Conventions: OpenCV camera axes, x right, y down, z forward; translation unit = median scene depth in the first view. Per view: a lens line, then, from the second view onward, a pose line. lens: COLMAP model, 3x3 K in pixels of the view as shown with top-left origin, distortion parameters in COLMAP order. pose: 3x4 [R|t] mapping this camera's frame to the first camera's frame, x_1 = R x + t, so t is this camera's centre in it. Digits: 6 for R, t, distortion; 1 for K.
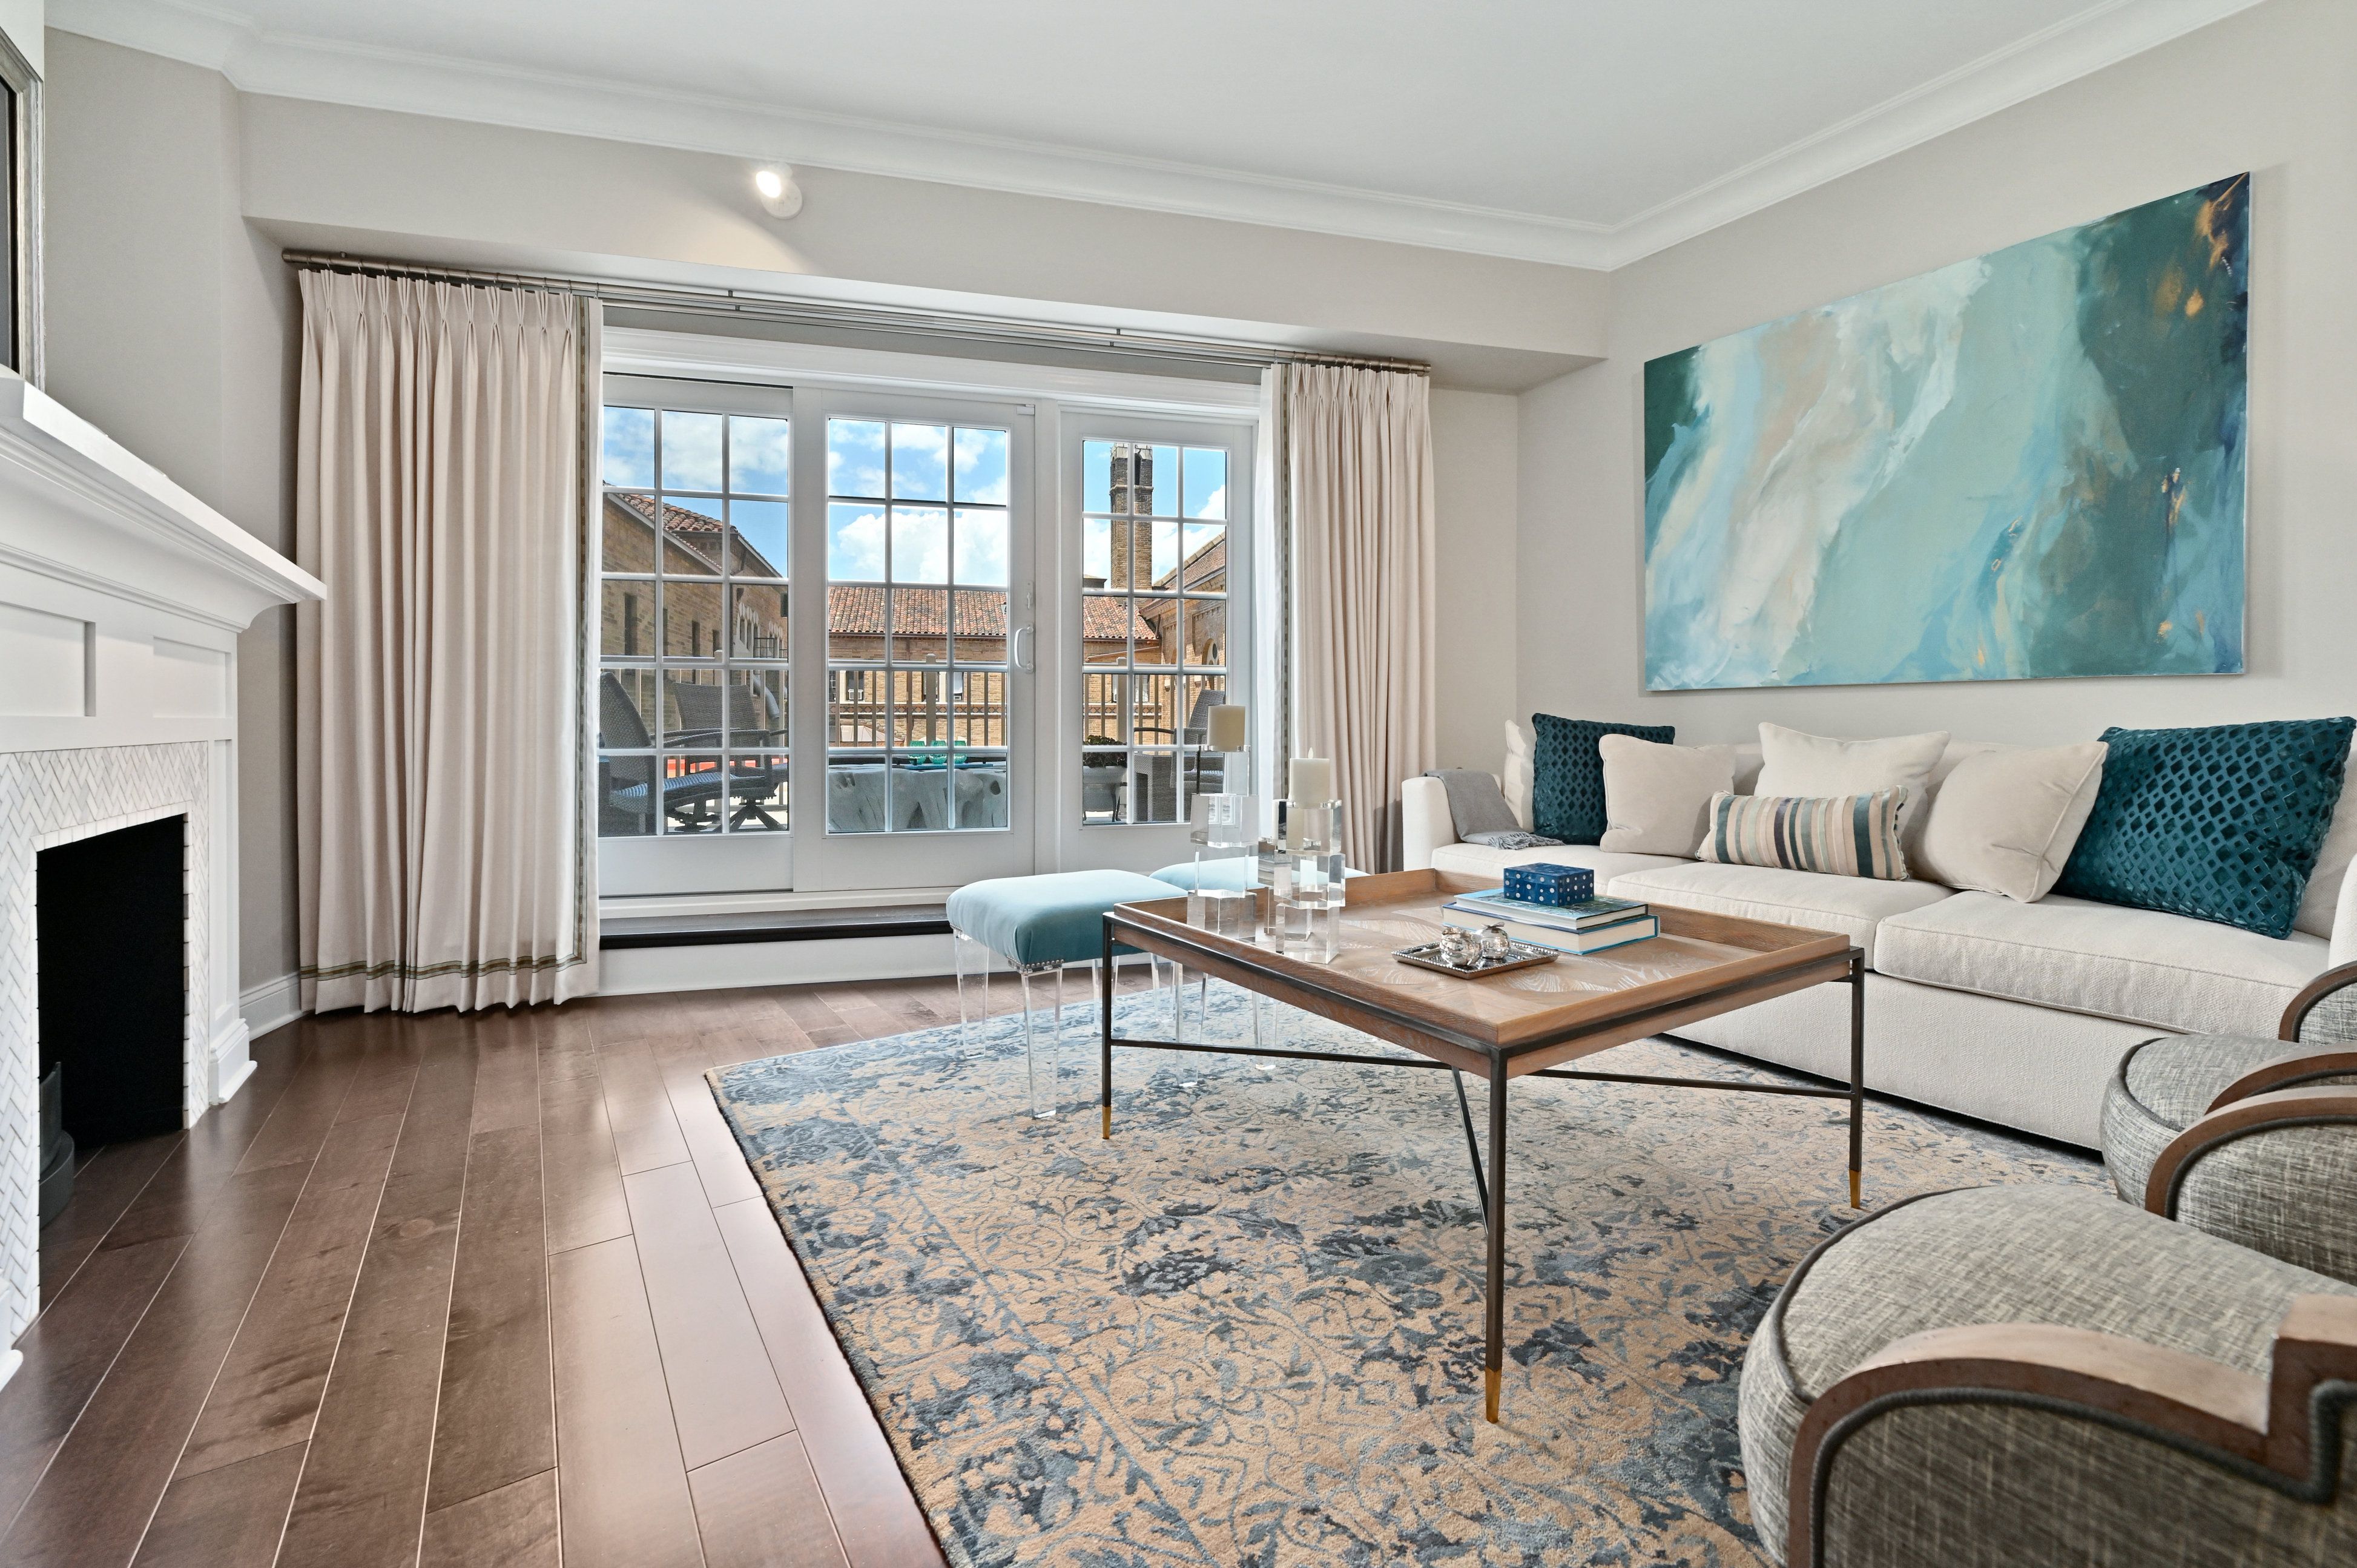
lens RADIAL K [[973.7, 0, 1169.0], [0, 973.7, 732.7], [0, 0, 1]] dist [-0.002728, -0.000127]
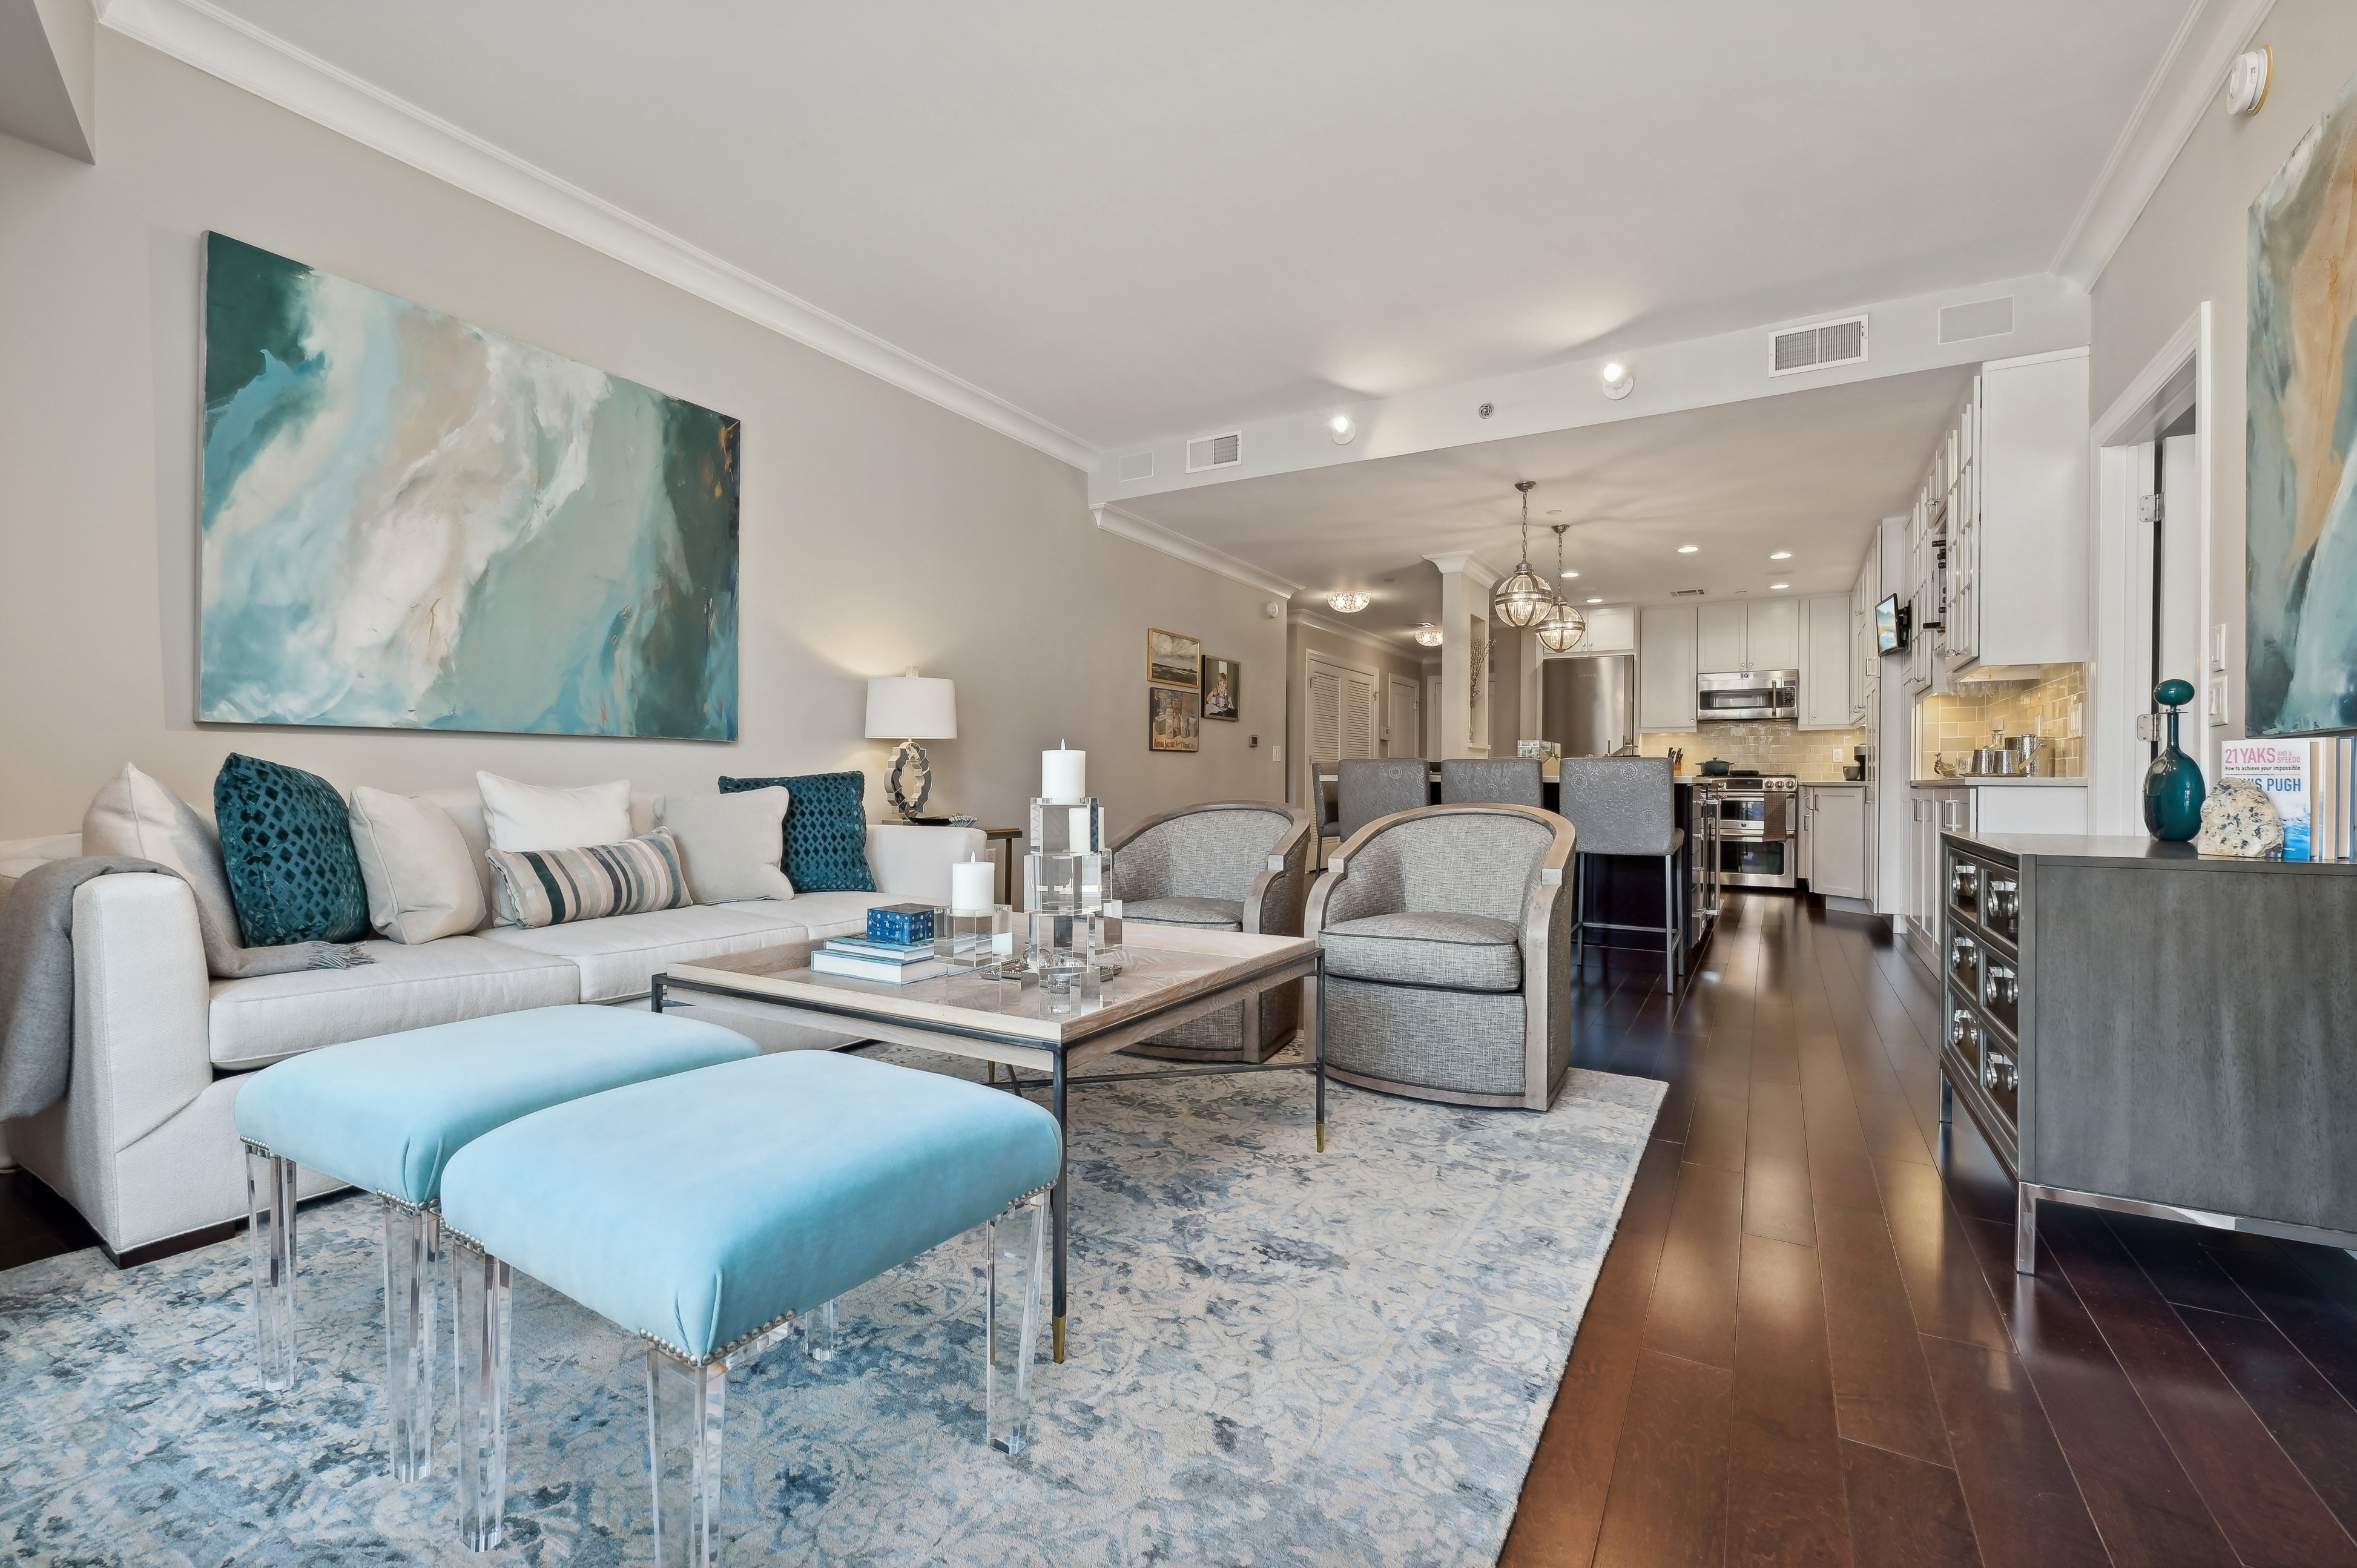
lens RADIAL K [[1023.9, 0, 1174.4], [0, 1023.9, 779.1], [0, 0, 1]] dist [0.002647, -0.000088]
pose [[-0.445377, -0.001981, 0.895341, -0.541001], [0.004615, 0.999979, 0.004509, -0.004252], [-0.895331, 0.006140, -0.445358, 0.889081]]
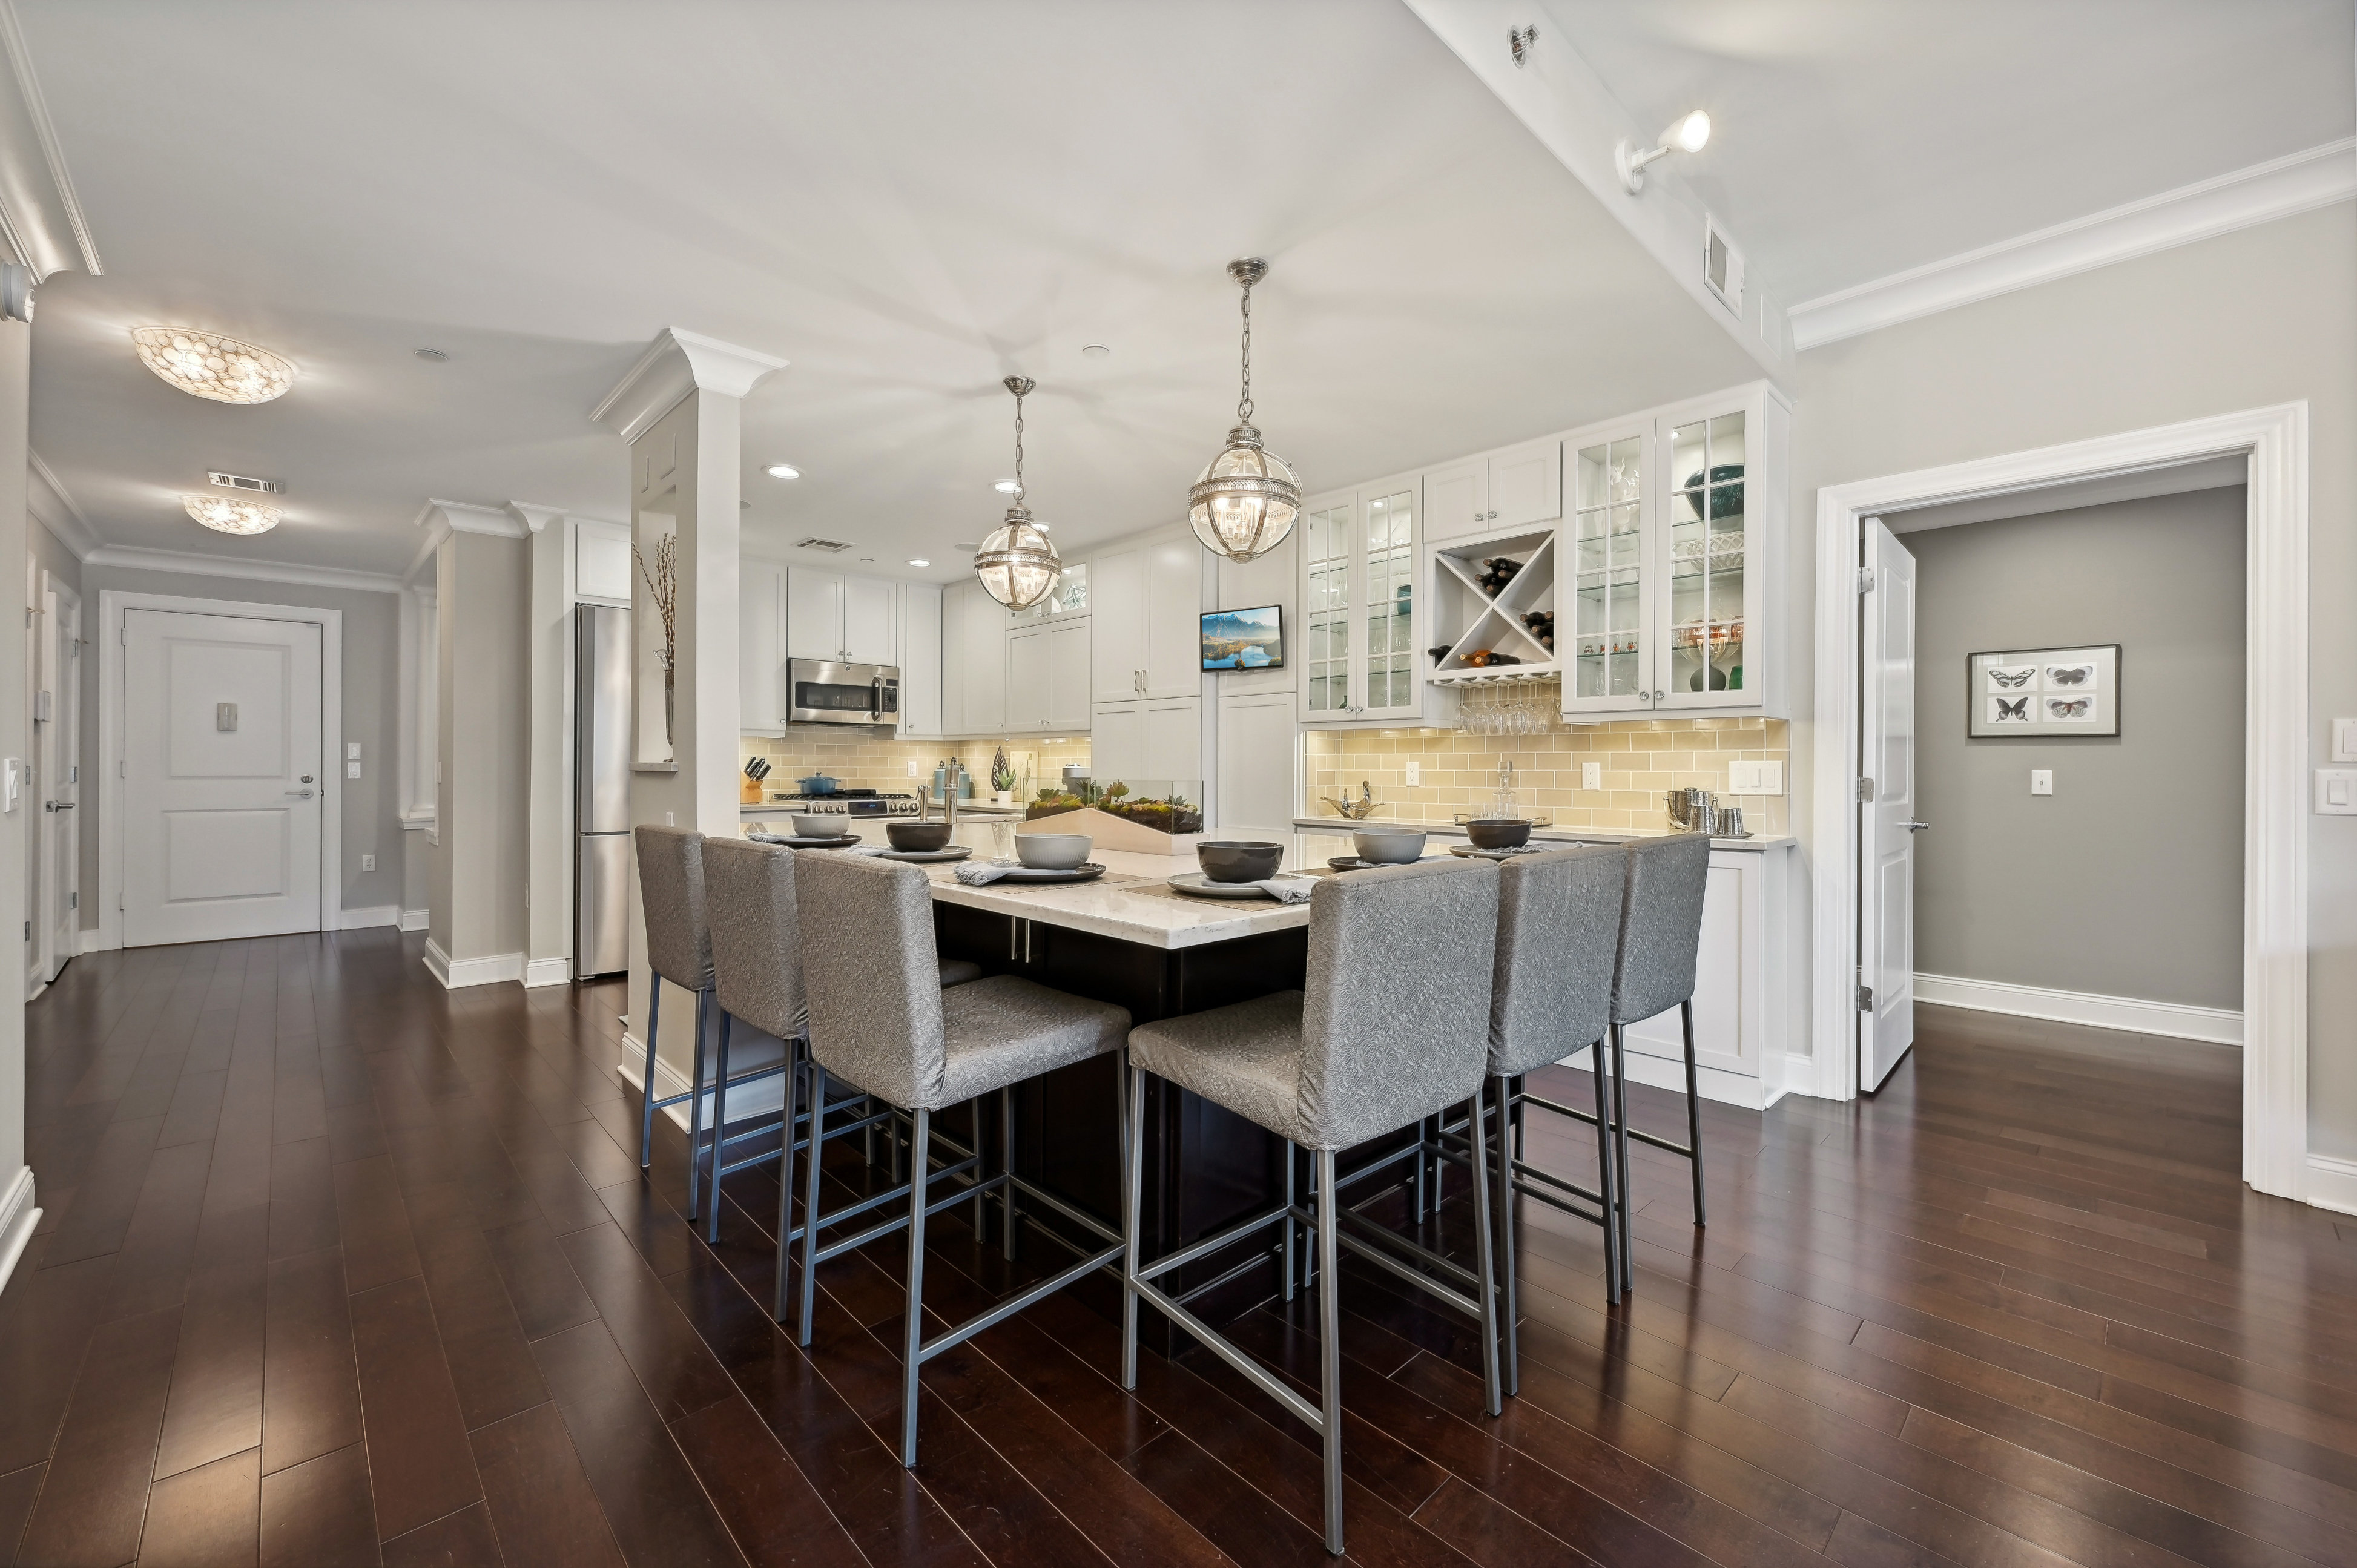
lens RADIAL K [[952.6, 0, 1174.8], [0, 952.6, 768.0], [0, 0, 1]] dist [-0.000437, -0.000052]
pose [[-0.983625, -0.005575, -0.180141, 1.034170], [-0.007495, 0.999922, 0.009979, -0.083026], [0.180072, 0.011166, -0.983590, 0.335766]]
